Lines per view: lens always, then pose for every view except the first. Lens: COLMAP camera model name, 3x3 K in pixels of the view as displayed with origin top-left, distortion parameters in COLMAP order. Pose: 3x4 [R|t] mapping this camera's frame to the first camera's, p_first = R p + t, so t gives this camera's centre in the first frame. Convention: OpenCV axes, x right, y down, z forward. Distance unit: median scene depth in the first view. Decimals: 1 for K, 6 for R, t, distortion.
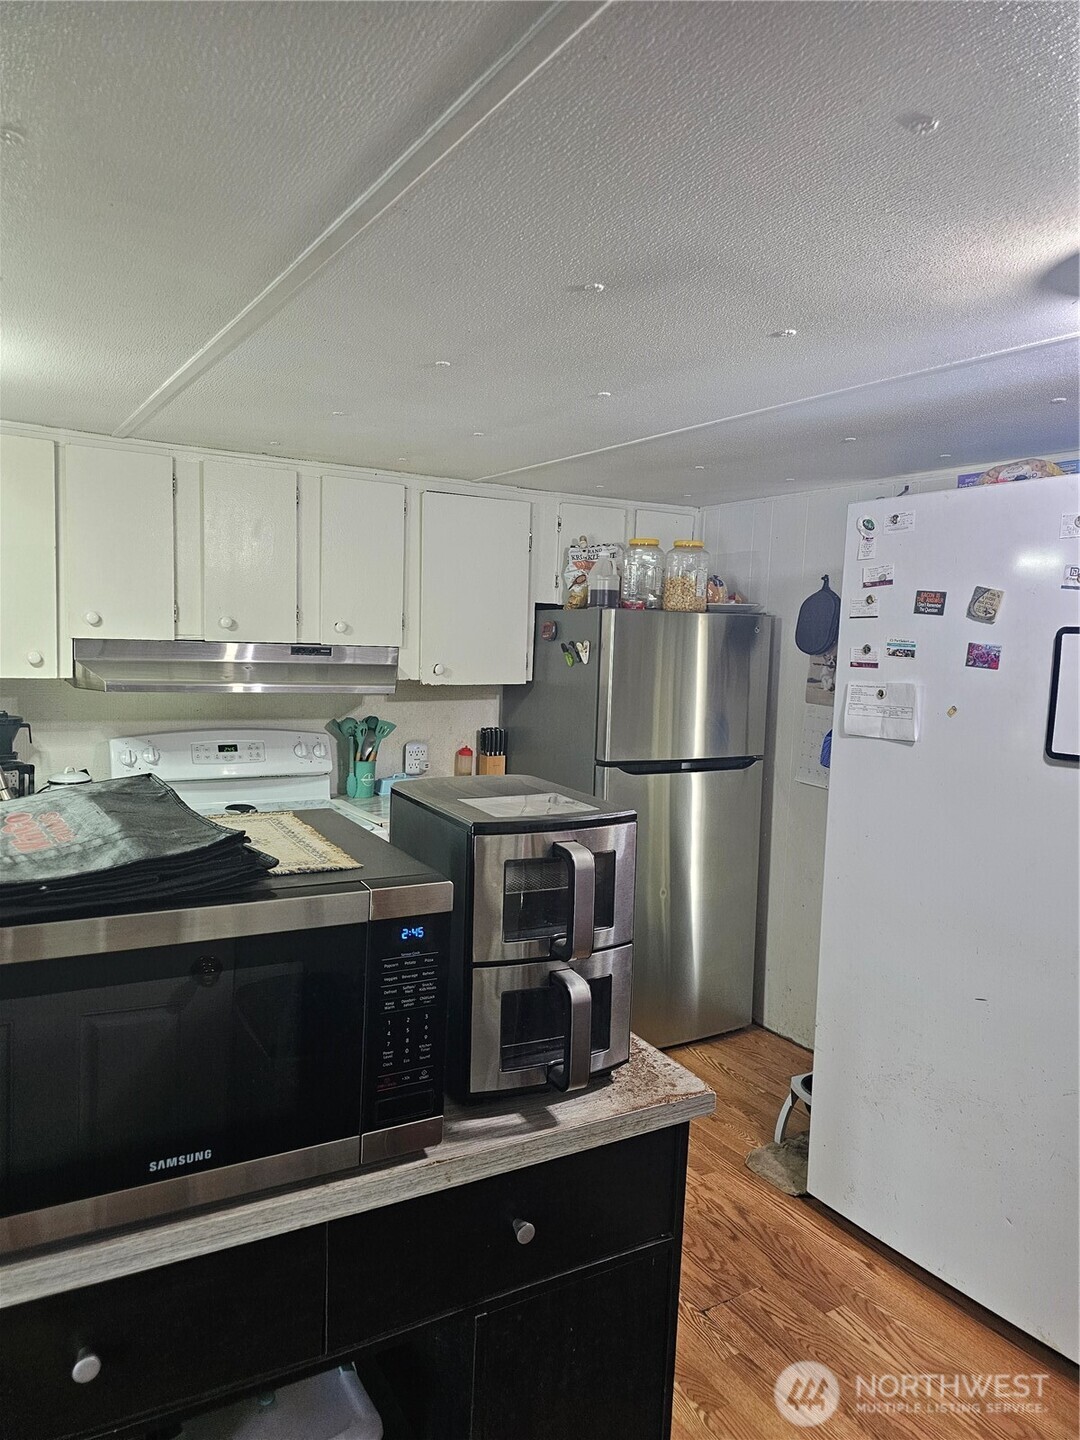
lens RADIAL K [[978.6, 0, 538.1], [0, 978.6, 719.2], [0, 0, 1]] dist [0.058680, -0.047740]
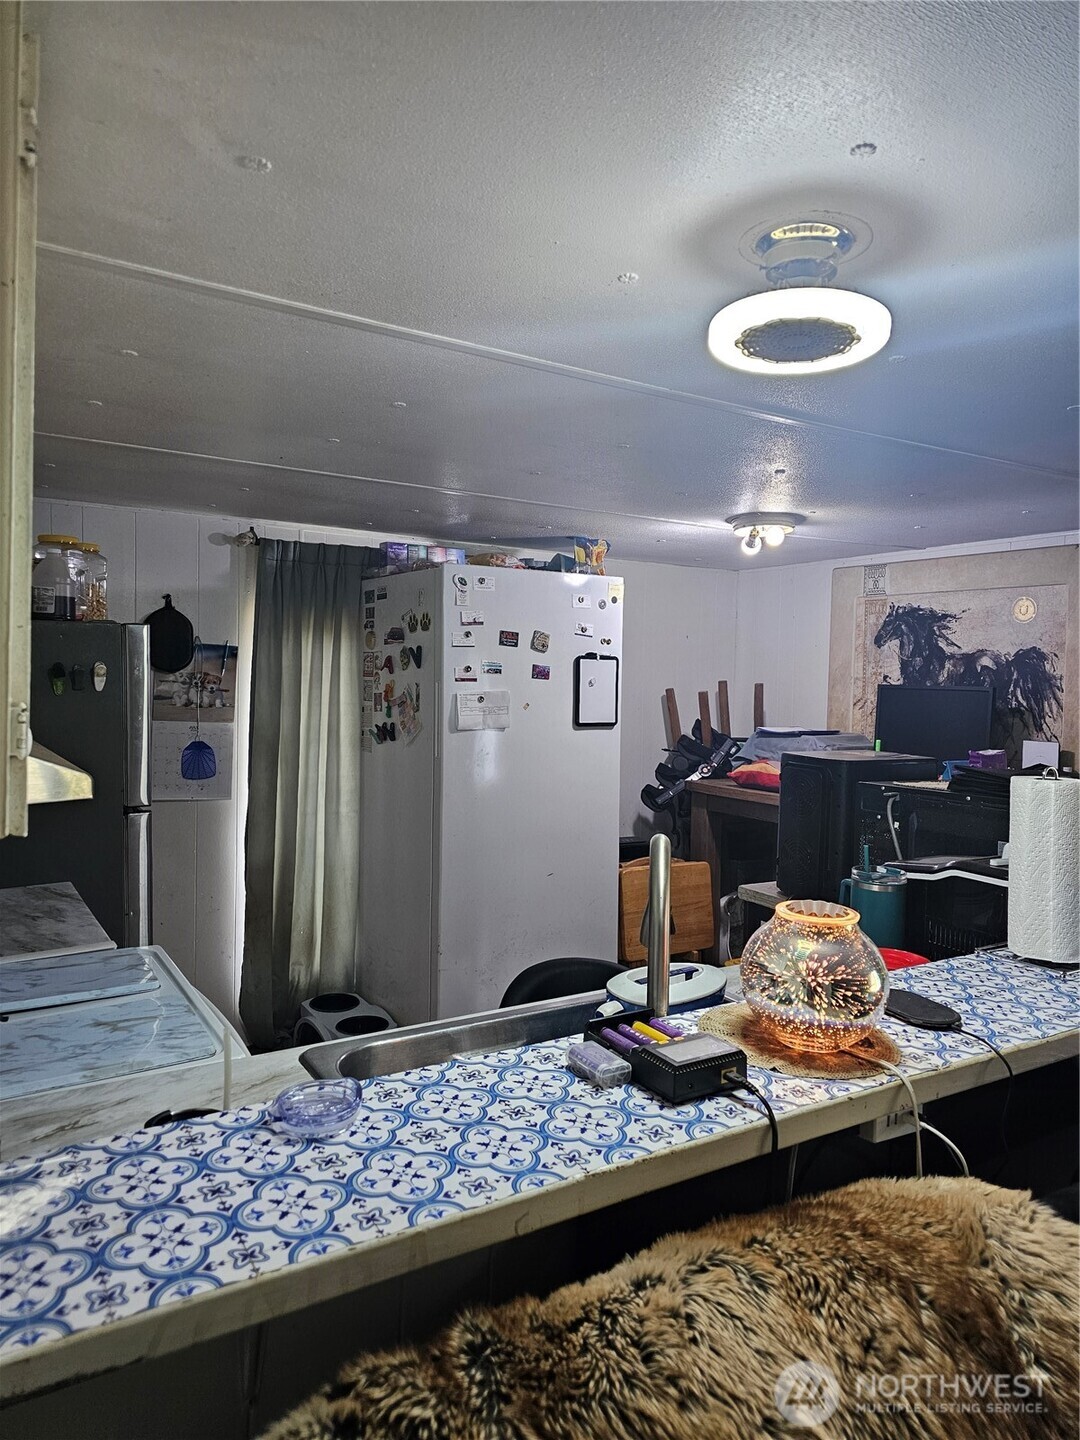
lens RADIAL K [[978.6, 0, 538.2], [0, 978.6, 717.5], [0, 0, 1]] dist [0.058680, -0.047740]
pose [[-0.048494, -0.074484, 0.996042, -1.123095], [0.068618, 0.994611, 0.077718, -0.107130], [-0.996464, 0.072115, -0.043122, 0.993590]]
